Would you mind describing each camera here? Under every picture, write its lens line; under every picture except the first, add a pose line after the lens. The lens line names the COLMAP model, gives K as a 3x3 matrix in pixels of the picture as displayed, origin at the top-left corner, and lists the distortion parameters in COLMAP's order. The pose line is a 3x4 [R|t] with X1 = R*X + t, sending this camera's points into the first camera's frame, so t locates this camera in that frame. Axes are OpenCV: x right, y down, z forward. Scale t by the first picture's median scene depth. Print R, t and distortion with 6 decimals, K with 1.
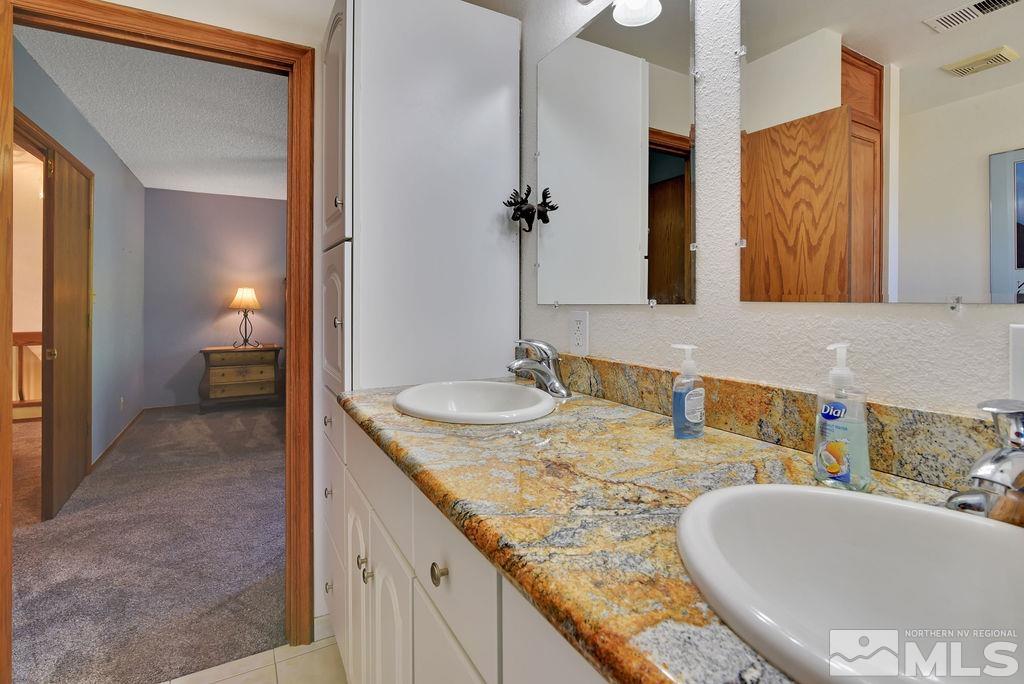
lens RADIAL K [[482.0, 0, 512.8], [0, 482.0, 295.0], [0, 0, 1]] dist [-0.000071, 0.000025]
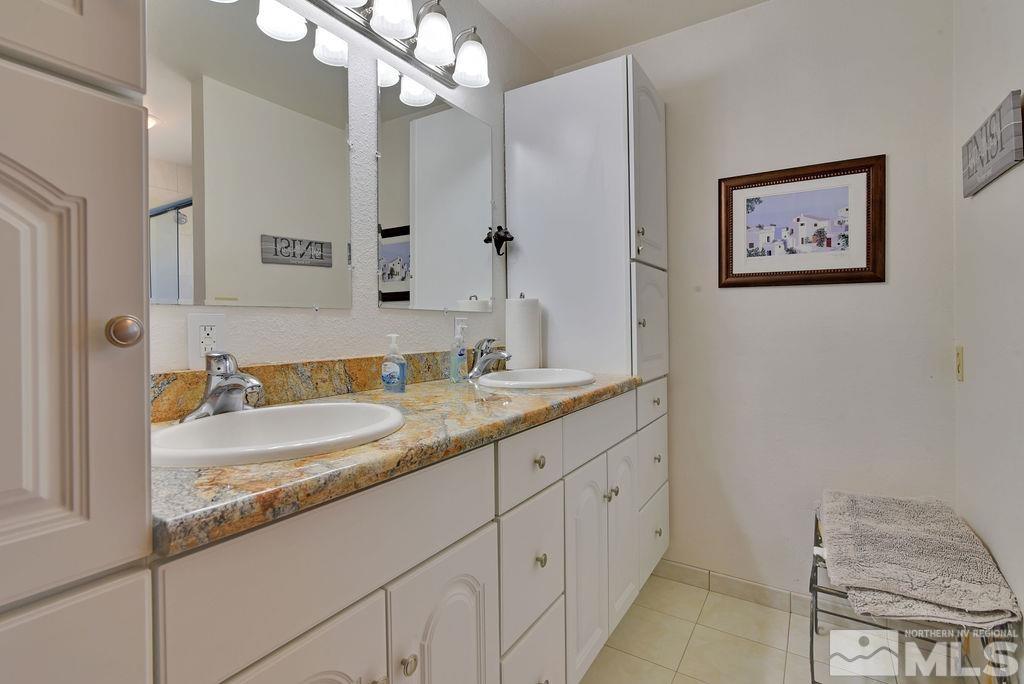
lens RADIAL K [[484.6, 0, 507.9], [0, 484.6, 310.6], [0, 0, 1]] dist [-0.008298, 0.000749]
pose [[-0.474381, 0.029526, 0.879824, -1.026357], [-0.007459, 0.999267, -0.037556, 0.071318], [-0.880288, -0.024378, -0.473813, 1.215851]]
